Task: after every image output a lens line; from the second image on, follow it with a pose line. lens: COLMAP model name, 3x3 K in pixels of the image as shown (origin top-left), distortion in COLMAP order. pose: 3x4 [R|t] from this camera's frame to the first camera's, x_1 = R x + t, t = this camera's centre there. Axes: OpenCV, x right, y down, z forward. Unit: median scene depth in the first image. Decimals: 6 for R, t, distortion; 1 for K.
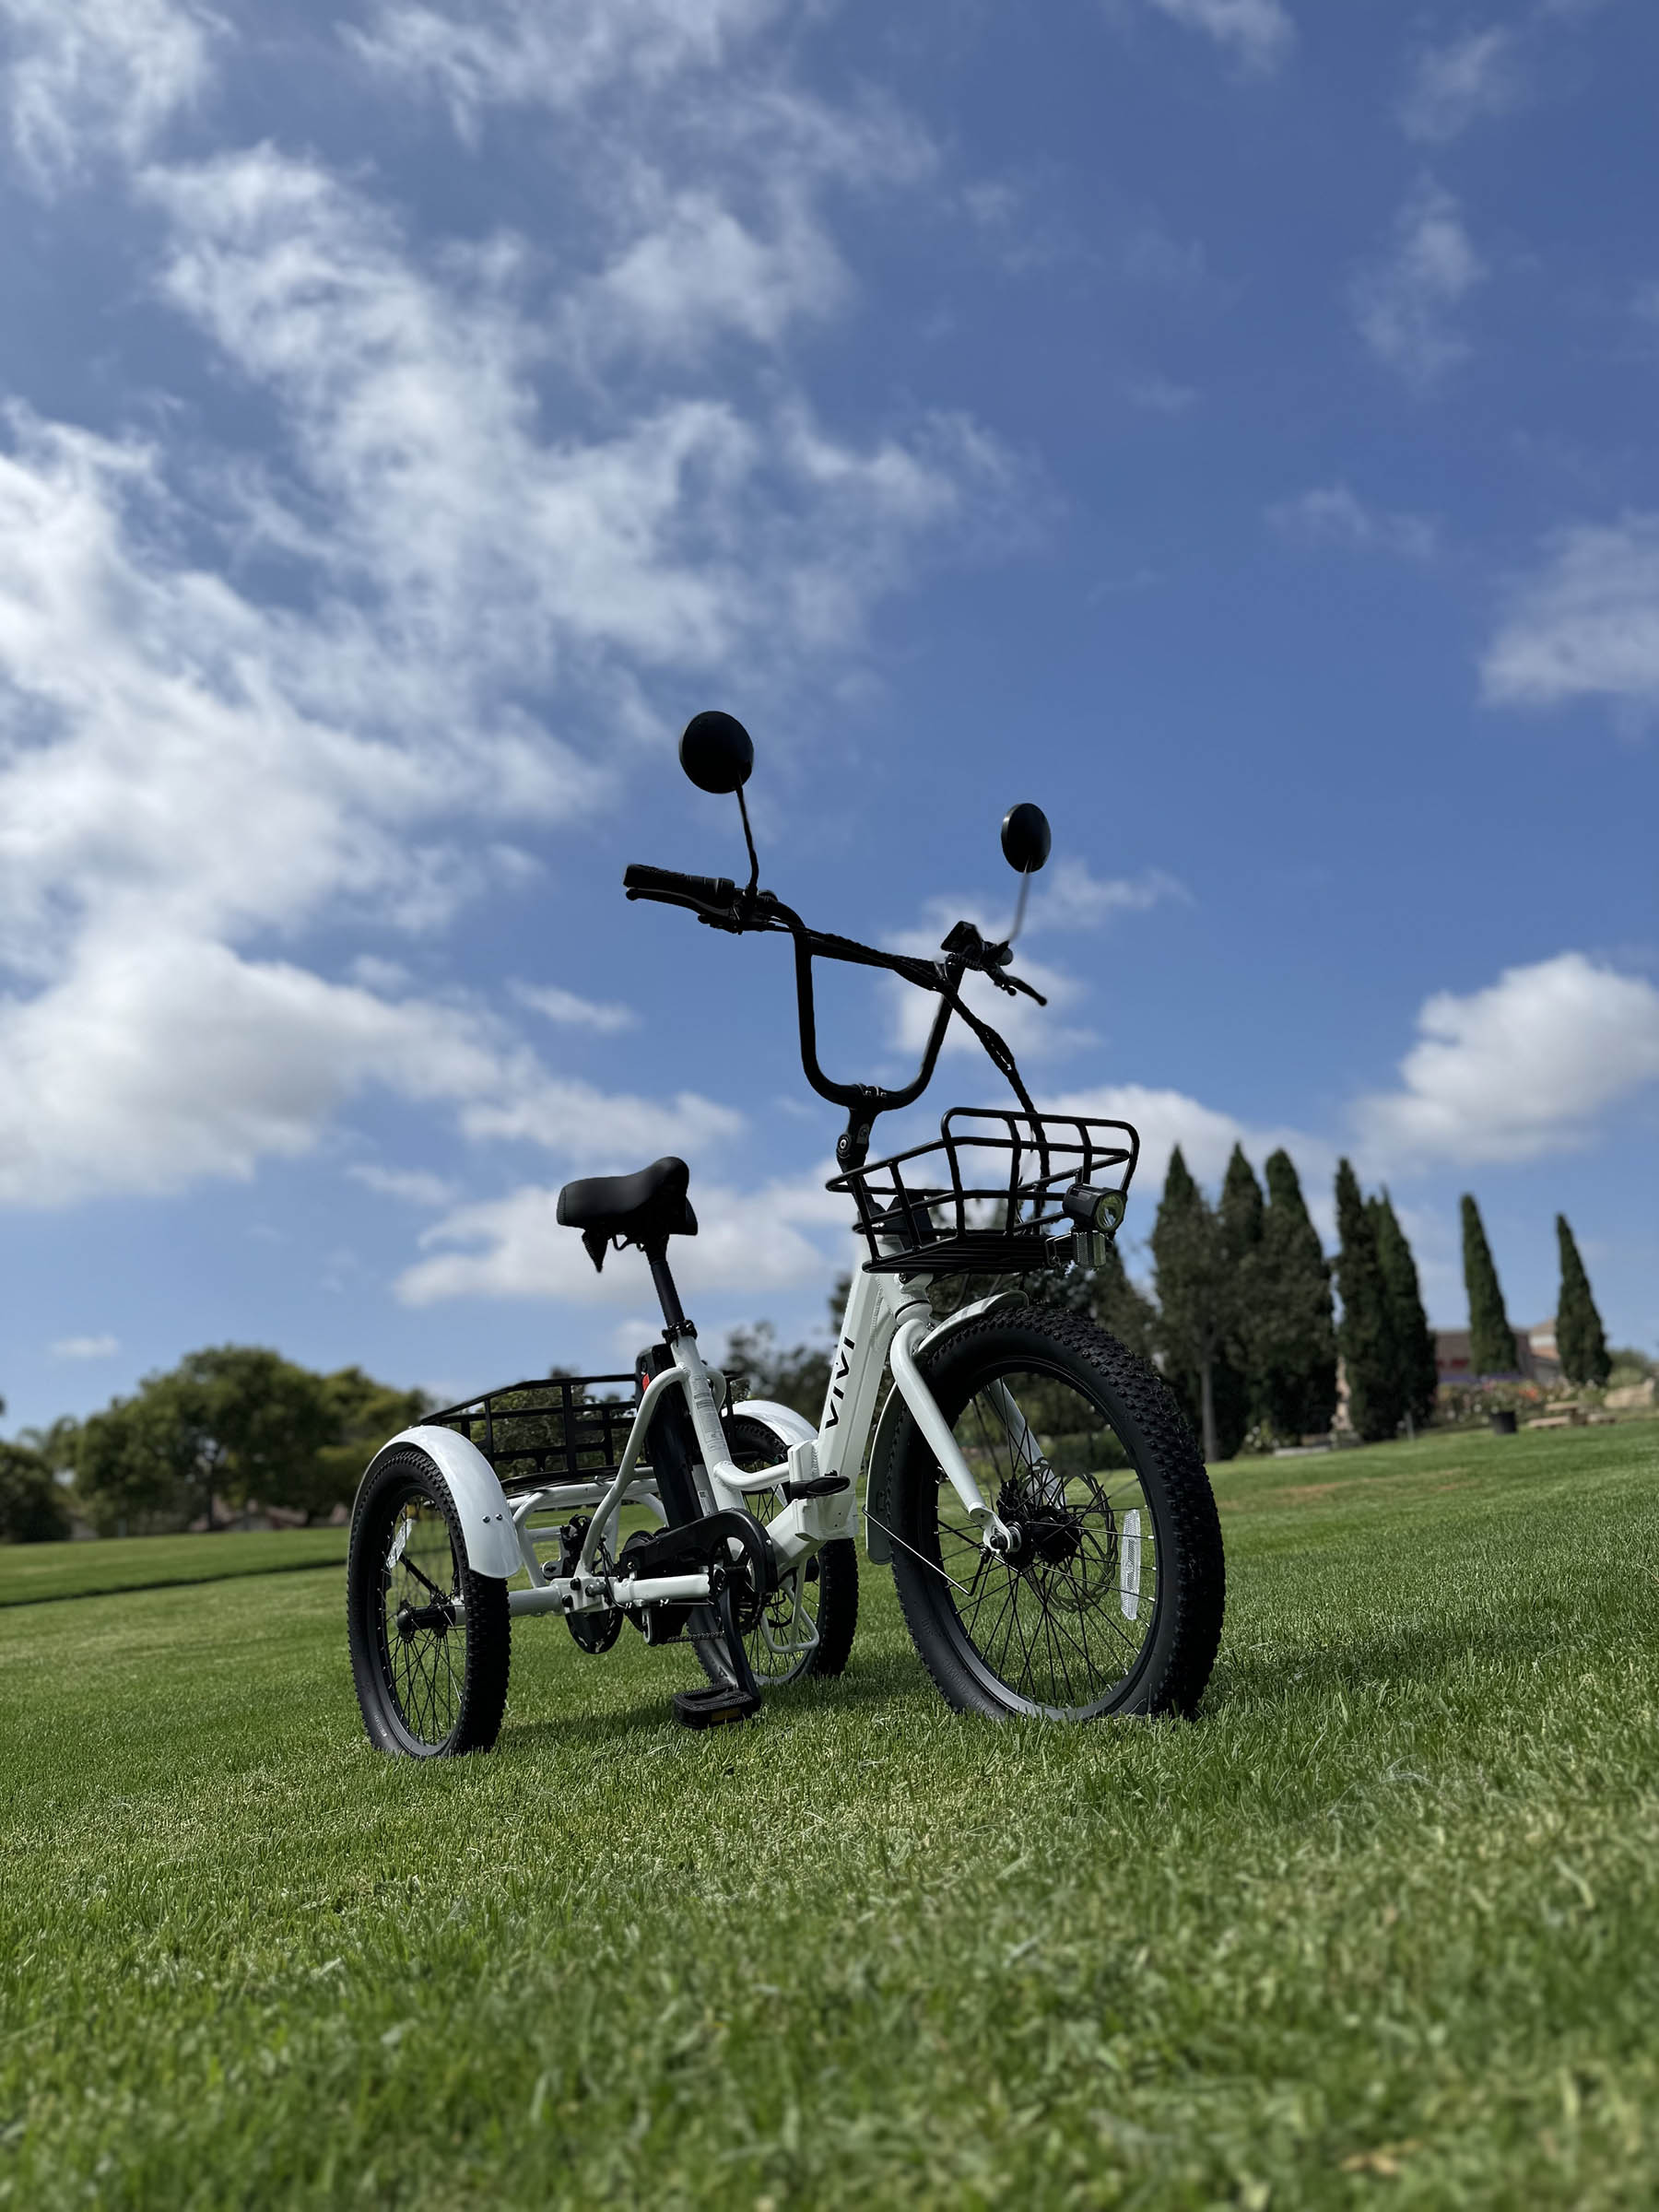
lens RADIAL K [[1518.4, 0, 829.5], [0, 1518.4, 1106.0], [0, 0, 1]] dist [0.081100, -0.000757]
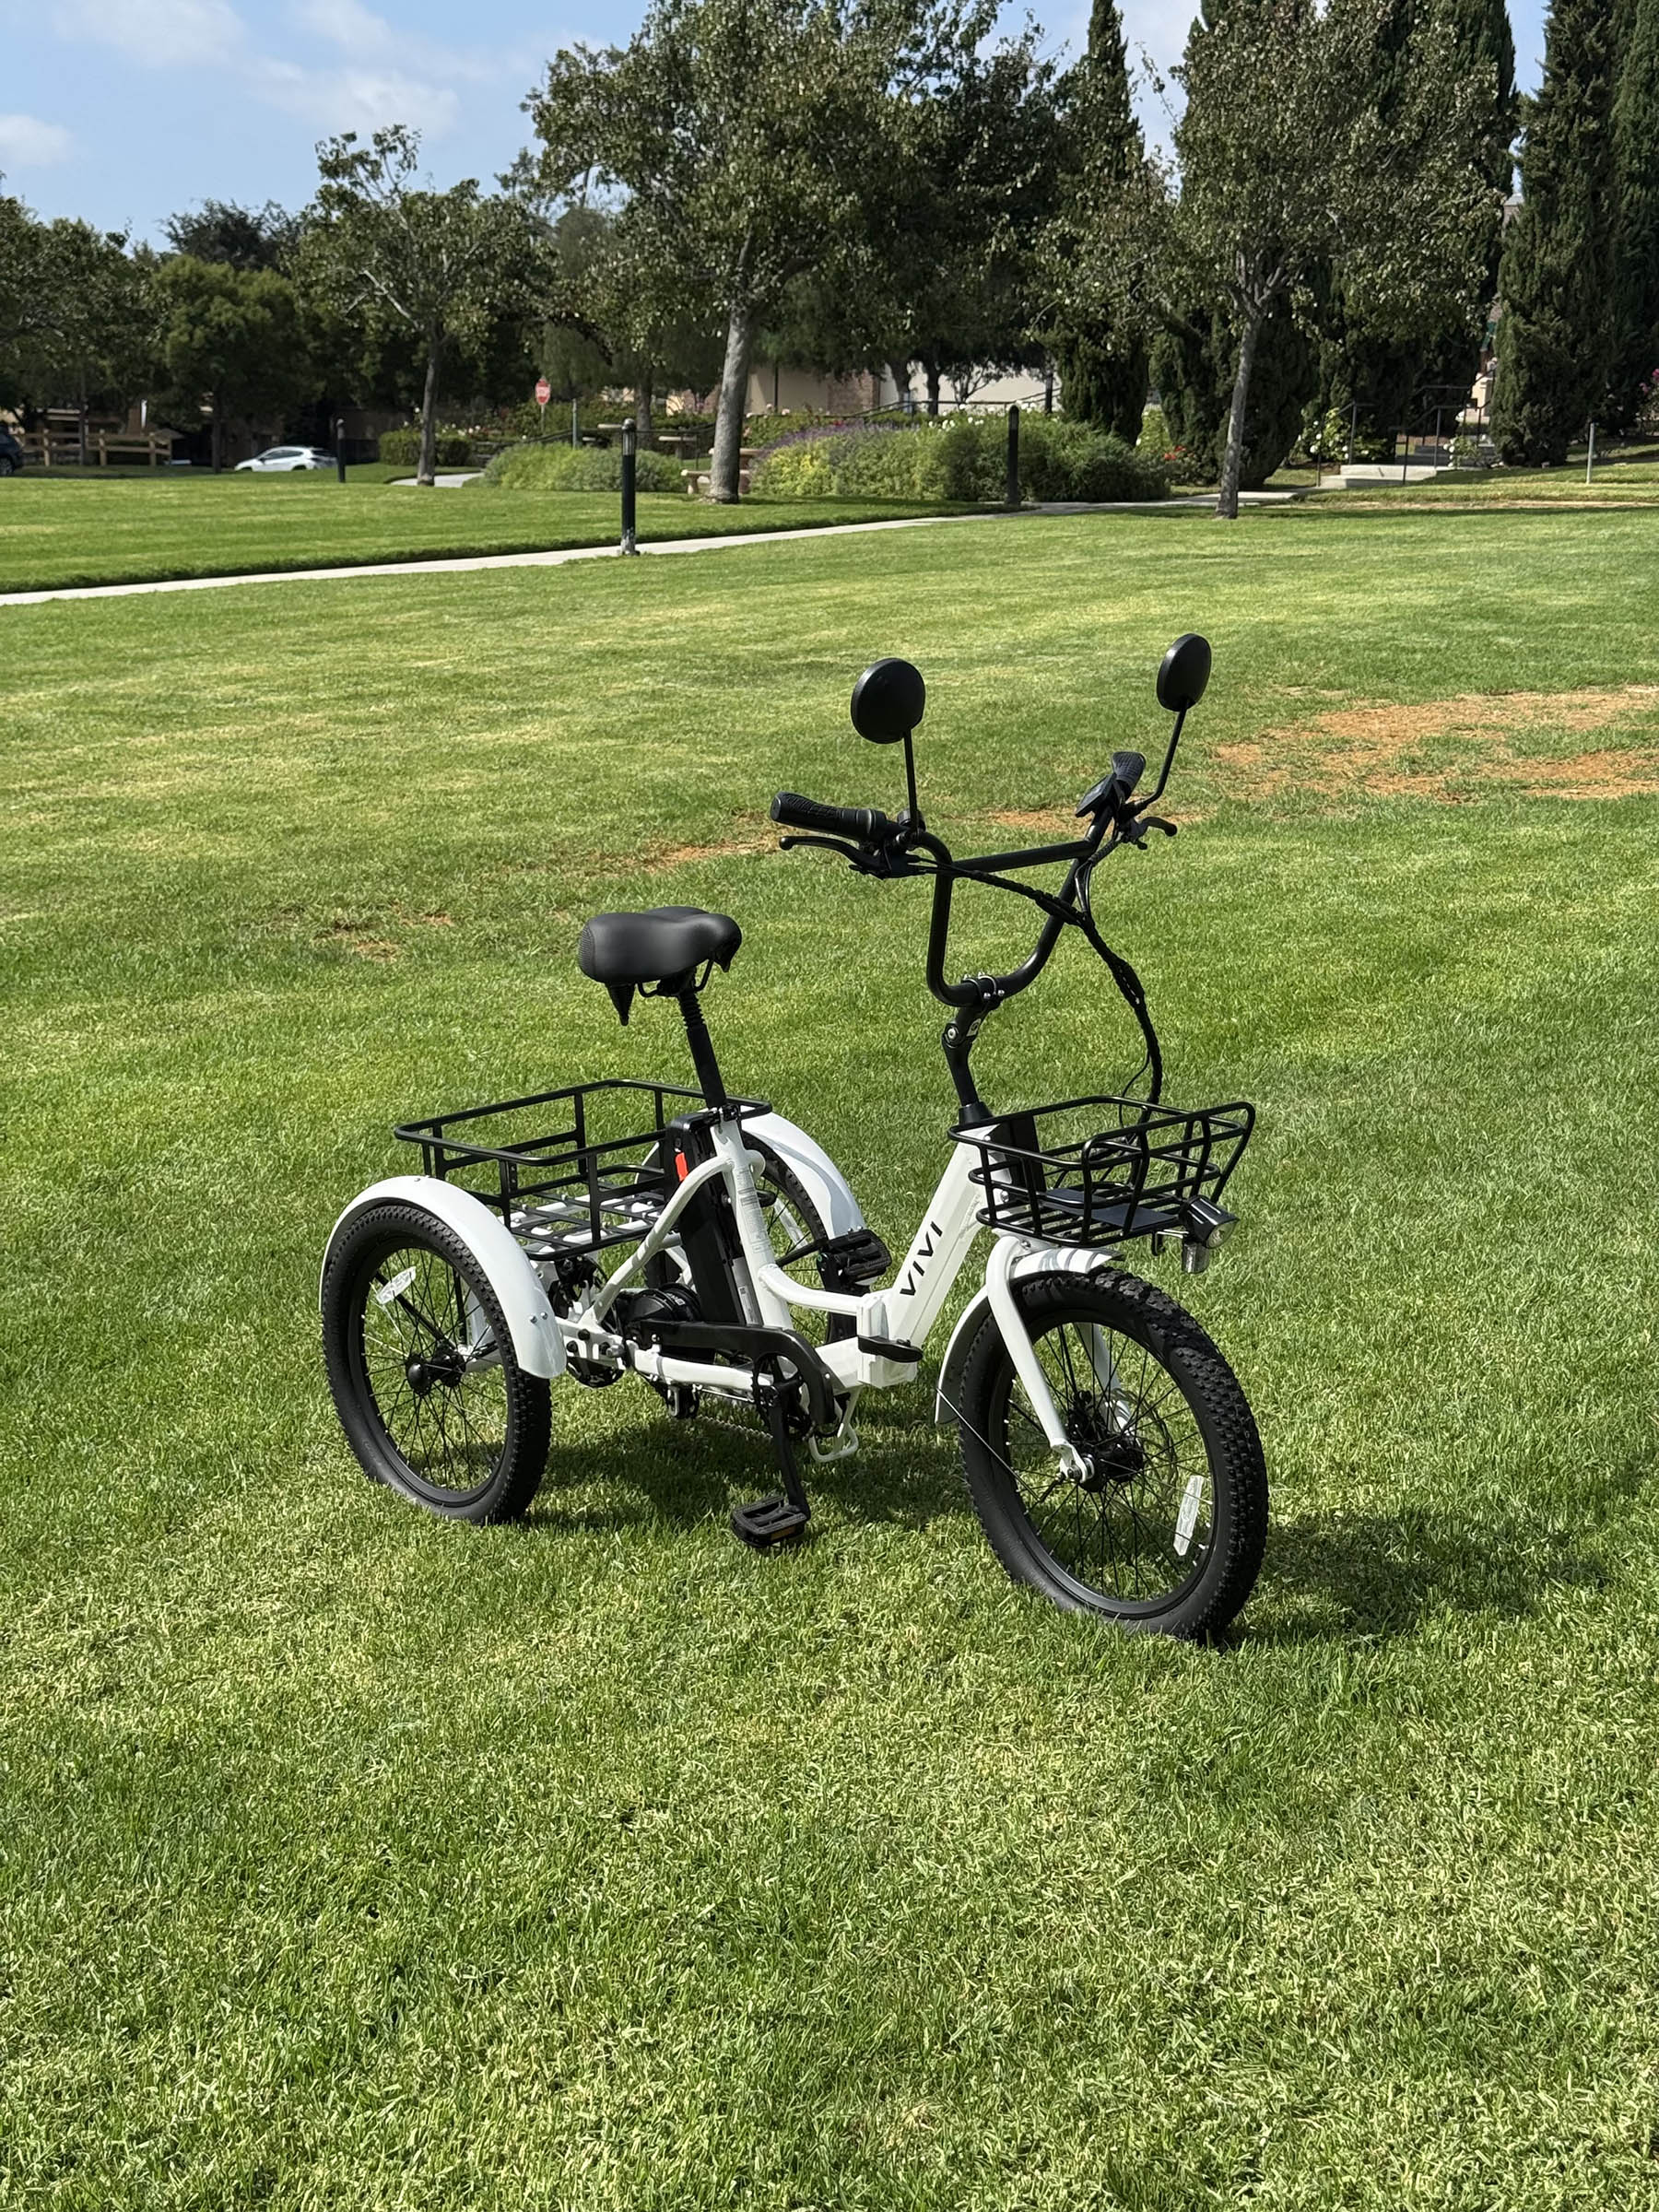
lens RADIAL K [[3116.7, 0, 829.5], [0, 3116.7, 1106.0], [0, 0, 1]] dist [0.493507, -1.971518]
pose [[0.988209, 0.059594, 0.141038, -0.327916], [-0.118937, 0.878870, 0.461998, -0.800878], [-0.096421, -0.473325, 0.875595, -0.710831]]
